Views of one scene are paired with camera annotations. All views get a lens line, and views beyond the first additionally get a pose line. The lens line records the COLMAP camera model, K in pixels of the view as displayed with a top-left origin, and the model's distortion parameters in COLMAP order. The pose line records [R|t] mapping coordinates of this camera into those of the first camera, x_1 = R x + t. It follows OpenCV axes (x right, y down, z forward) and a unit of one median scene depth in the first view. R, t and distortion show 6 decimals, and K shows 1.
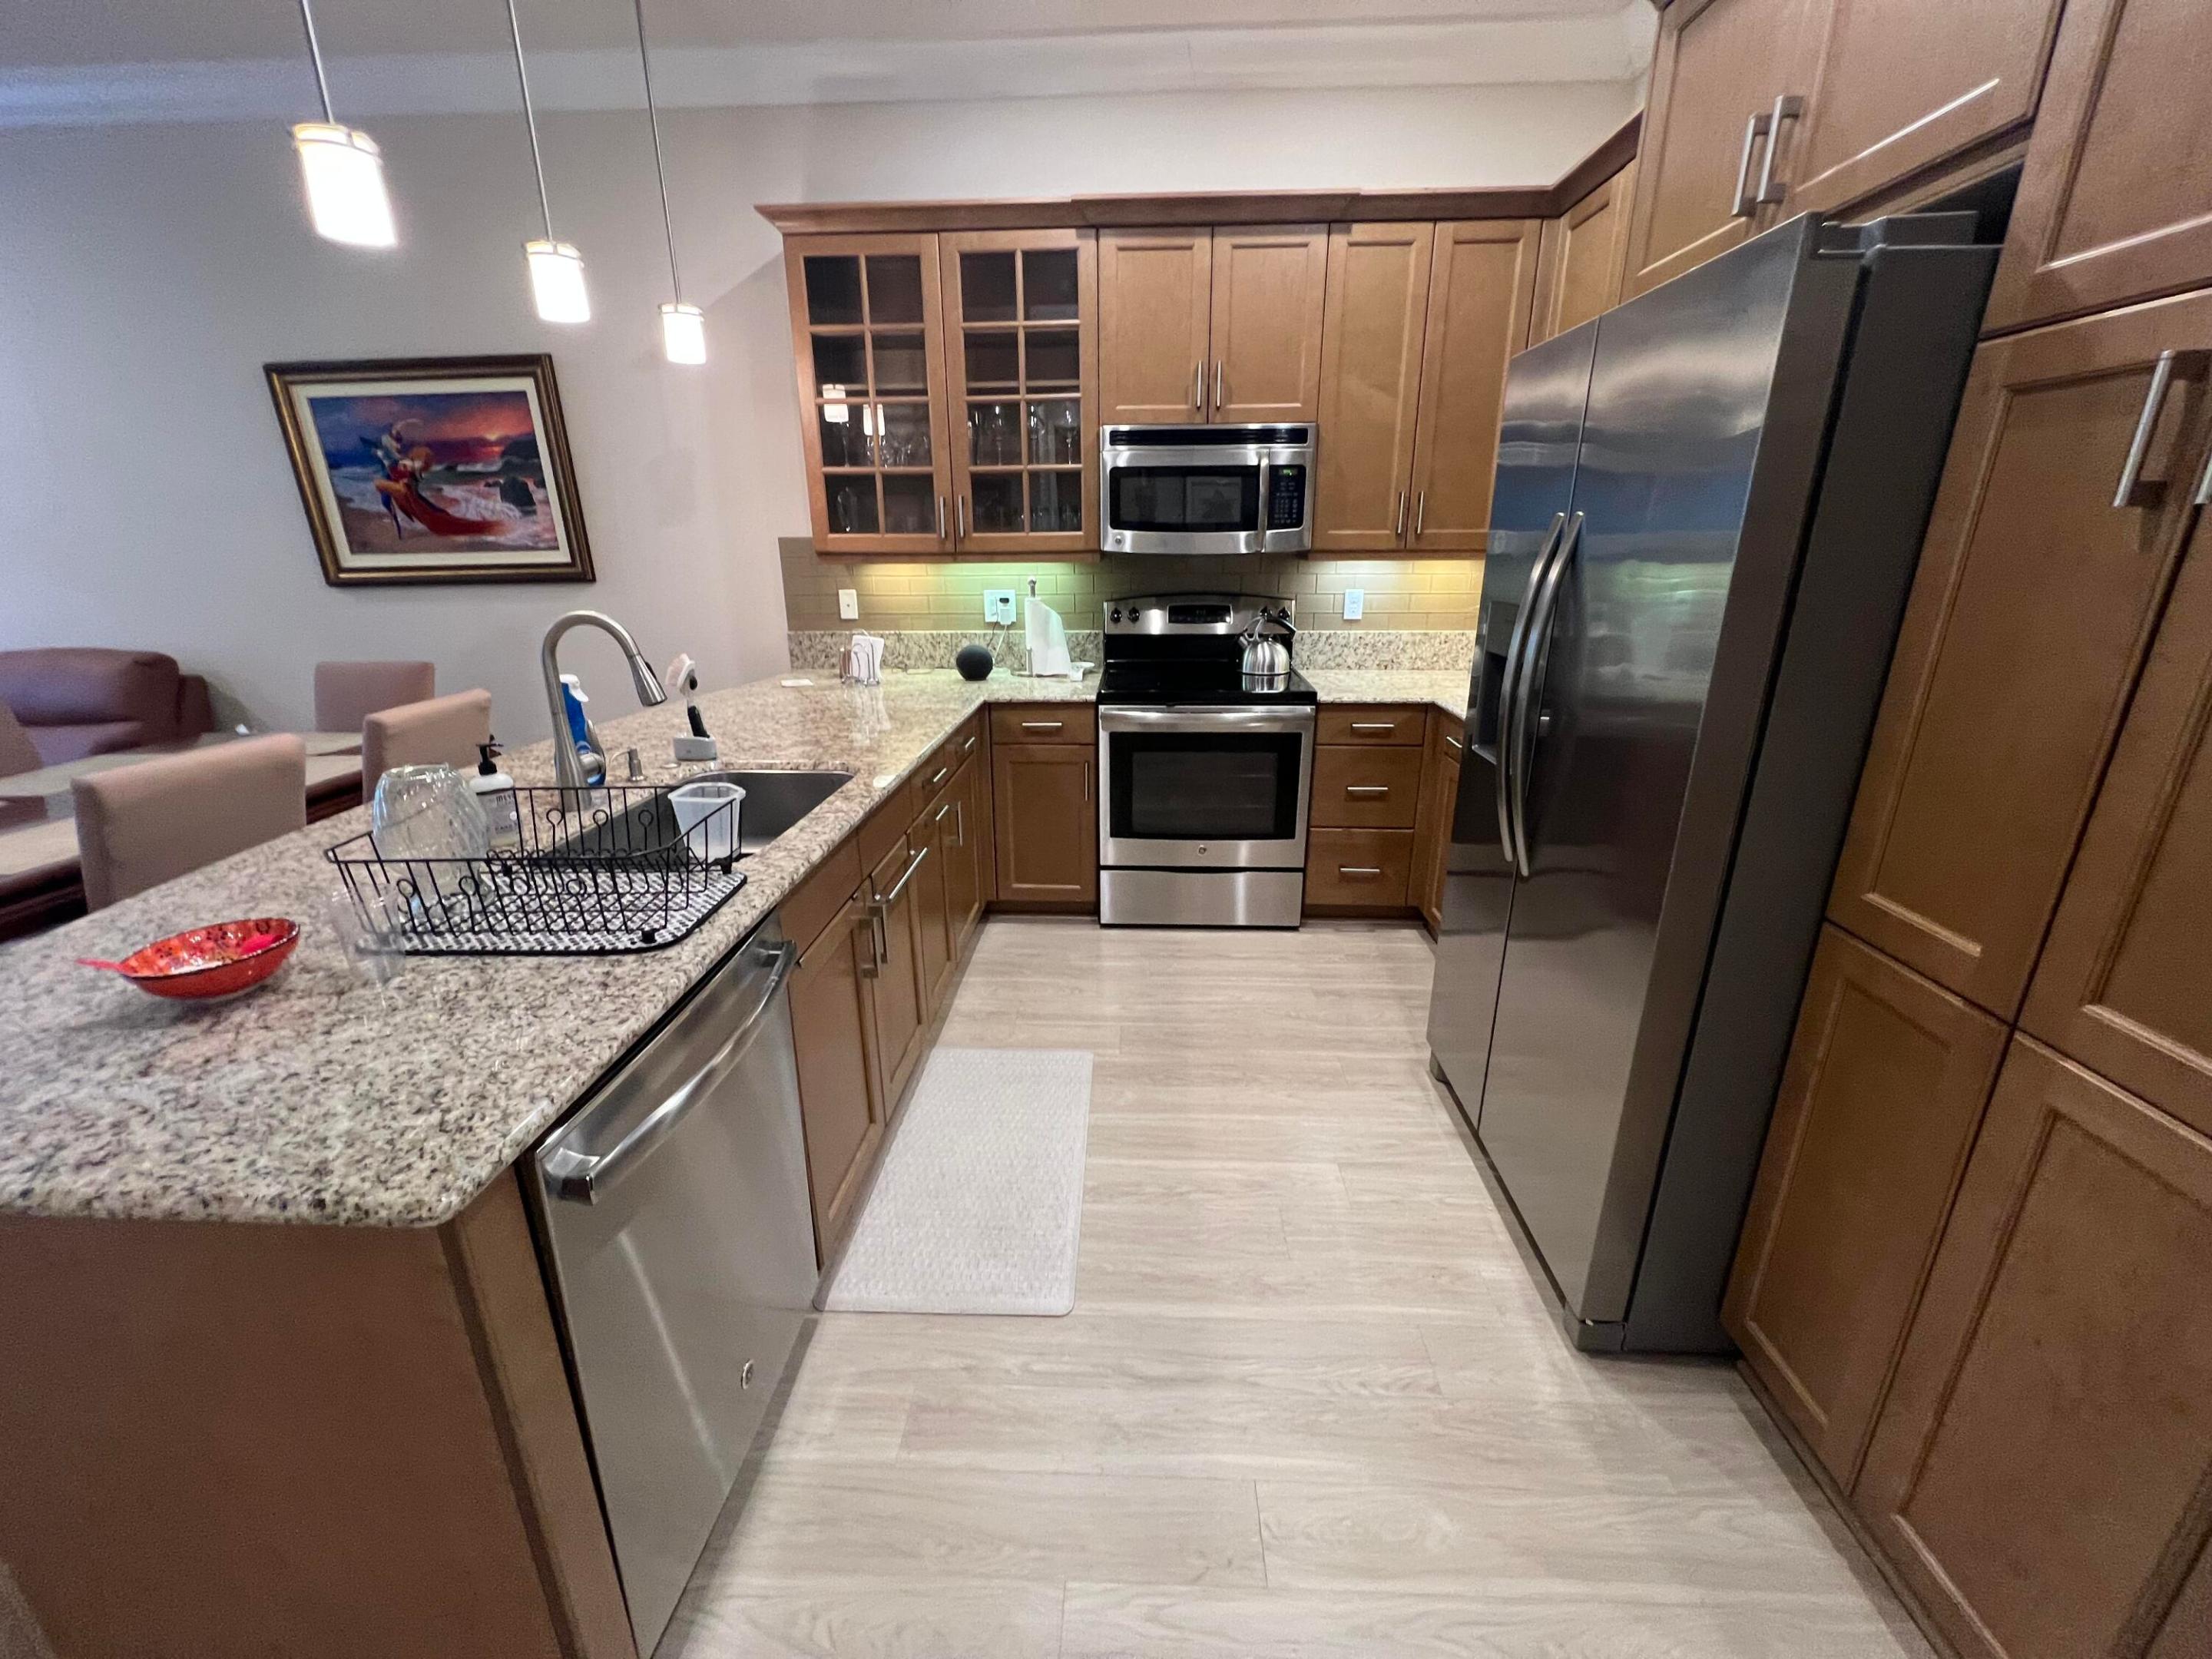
lens RADIAL K [[882.9, 0, 1107.4], [0, 882.9, 826.2], [0, 0, 1]] dist [-0.006573, 0.000989]
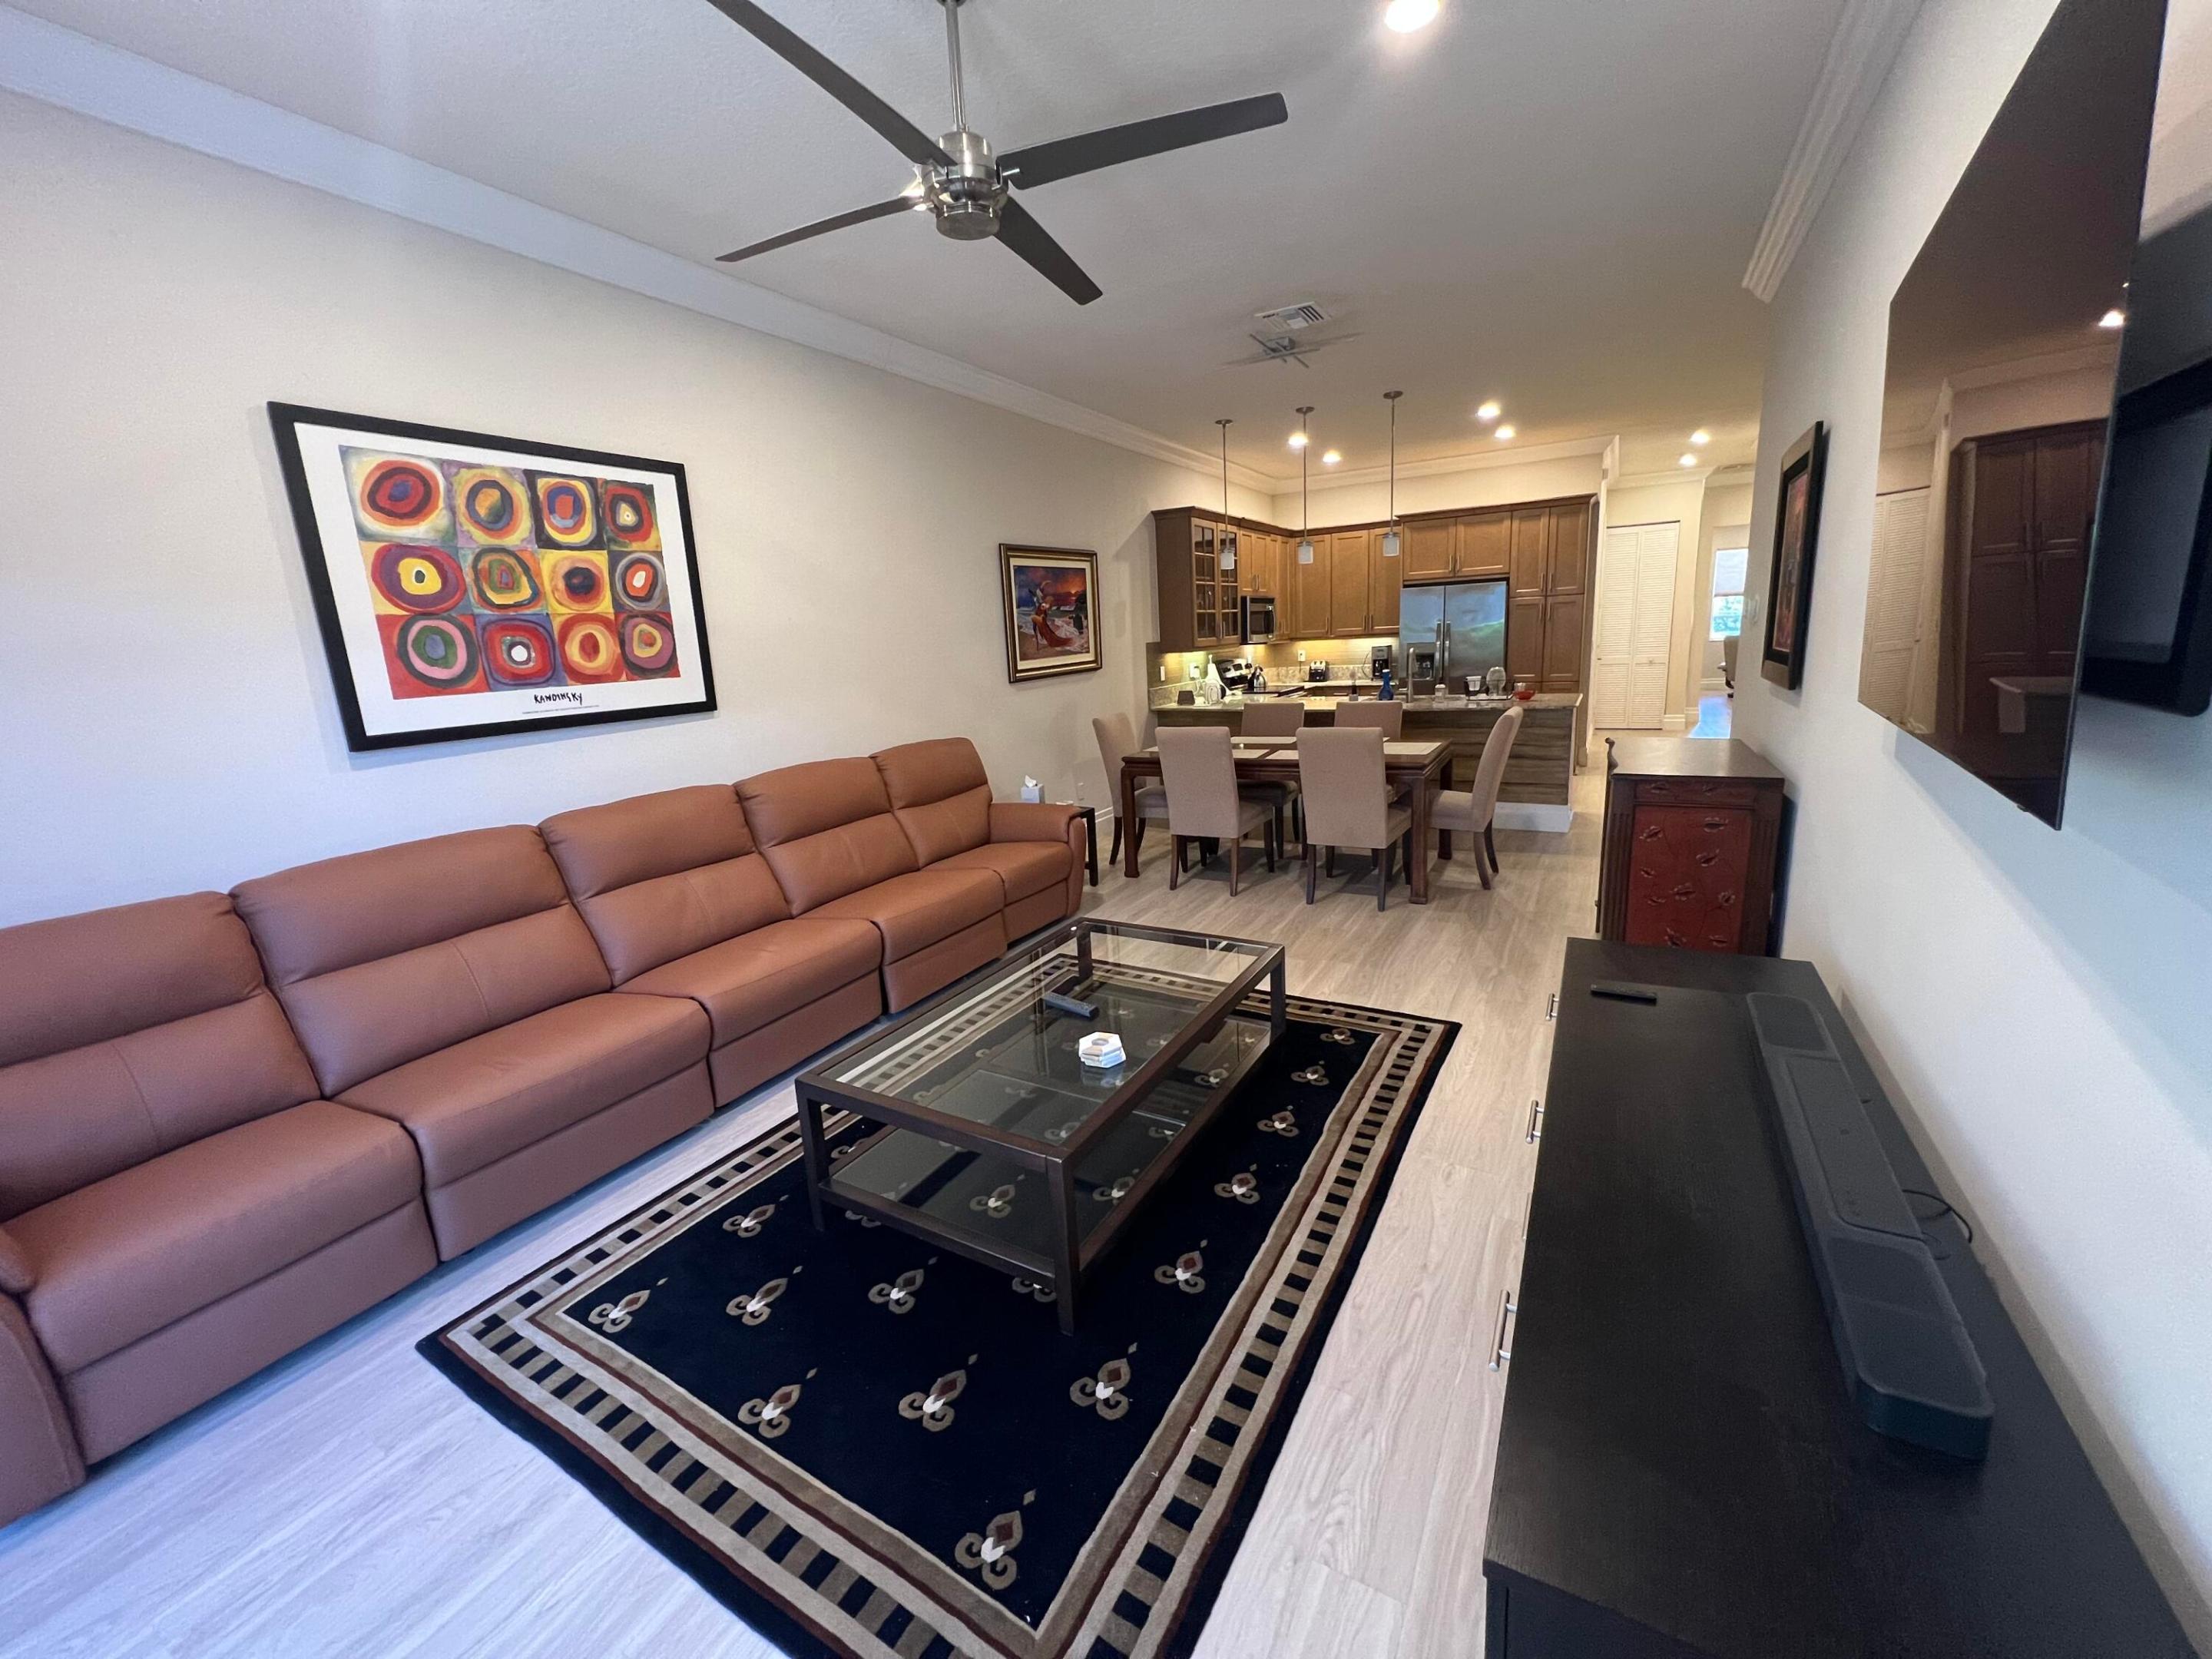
lens RADIAL K [[882.9, 0, 1100.1], [0, 882.9, 828.5], [0, 0, 1]] dist [-0.006573, 0.000989]
pose [[0.454644, -0.208701, 0.865877, -2.668440], [0.325520, 0.943841, 0.056572, -0.090495], [-0.829057, 0.256140, 0.497048, 0.231492]]
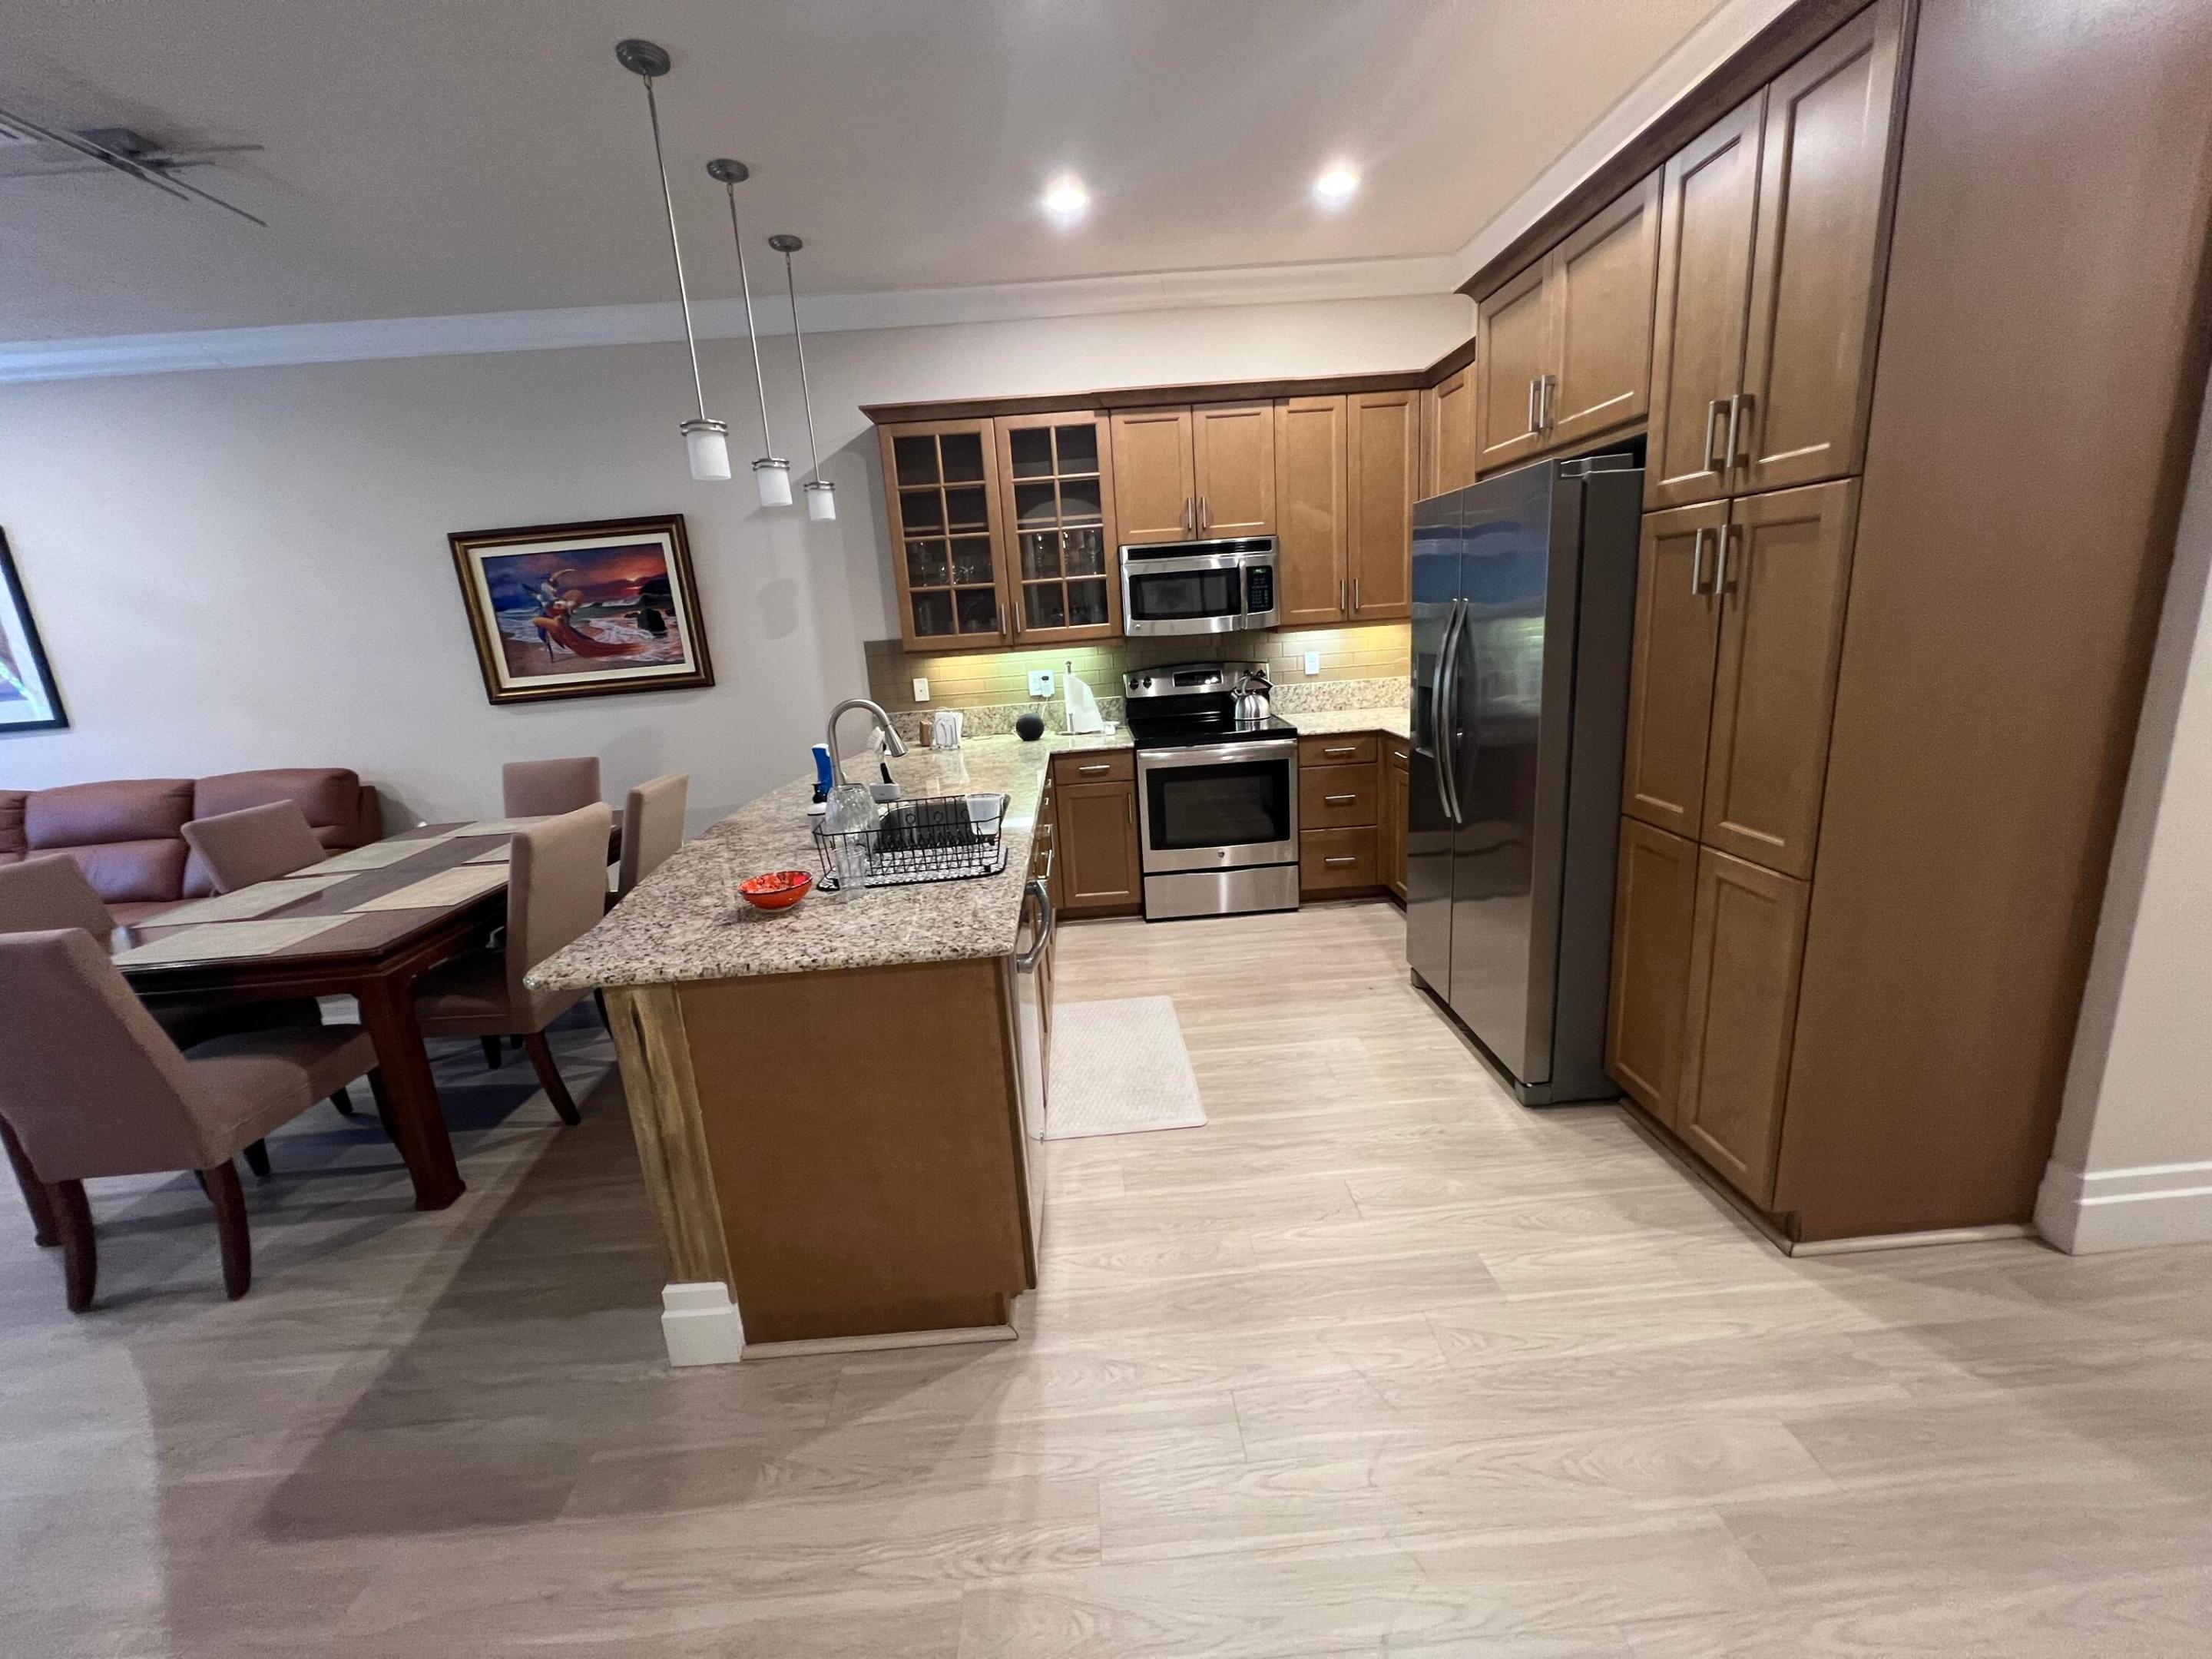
lens RADIAL K [[882.9, 0, 1106.4], [0, 882.9, 825.5], [0, 0, 1]] dist [-0.006573, 0.000989]
pose [[0.994736, -0.079322, 0.064869, -0.152466], [0.084338, 0.993329, -0.078640, 0.078139], [-0.058198, 0.083697, 0.994790, -0.315492]]
